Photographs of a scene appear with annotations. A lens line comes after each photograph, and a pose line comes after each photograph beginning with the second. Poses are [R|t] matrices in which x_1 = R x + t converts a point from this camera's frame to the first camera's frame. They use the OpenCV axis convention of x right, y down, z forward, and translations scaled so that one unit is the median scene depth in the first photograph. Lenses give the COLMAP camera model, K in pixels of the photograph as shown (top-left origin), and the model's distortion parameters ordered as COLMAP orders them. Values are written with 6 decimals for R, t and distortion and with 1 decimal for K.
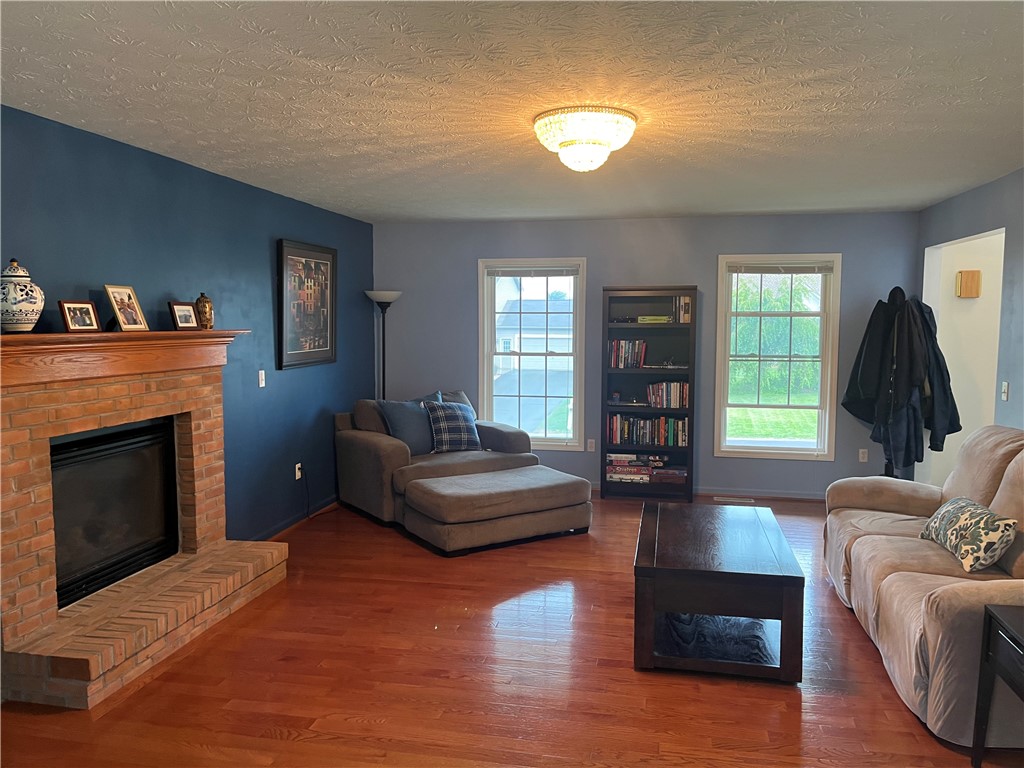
lens RADIAL K [[771.2, 0, 520.8], [0, 771.2, 386.0], [0, 0, 1]] dist [0.039081, -0.030956]
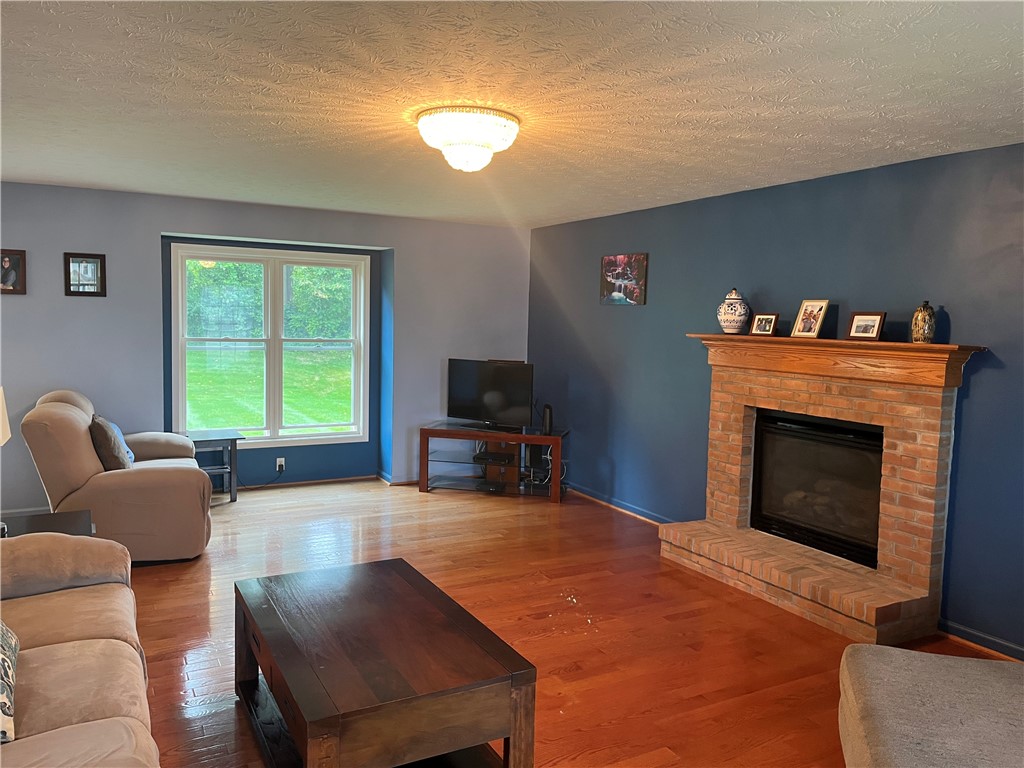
lens RADIAL K [[771.2, 0, 510.9], [0, 771.2, 388.2], [0, 0, 1]] dist [0.039081, -0.030956]
pose [[-0.775691, 0.039850, -0.629853, 0.564060], [-0.076814, 0.984623, 0.156896, -0.136879], [0.626420, 0.170085, -0.760703, 1.532816]]
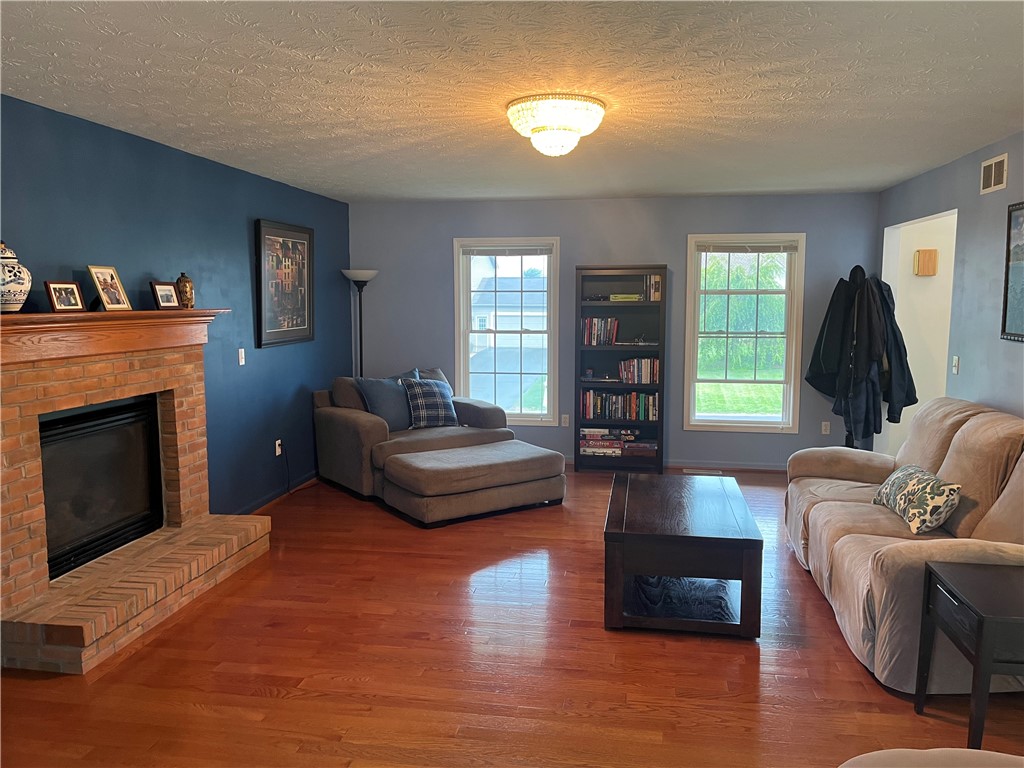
lens RADIAL K [[771.2, 0, 521.5], [0, 771.2, 381.8], [0, 0, 1]] dist [0.039081, -0.030956]
pose [[0.999463, -0.006141, 0.032195, 0.000631], [0.005385, 0.999709, 0.023501, 0.001758], [-0.032330, -0.023315, 0.999205, -0.040319]]
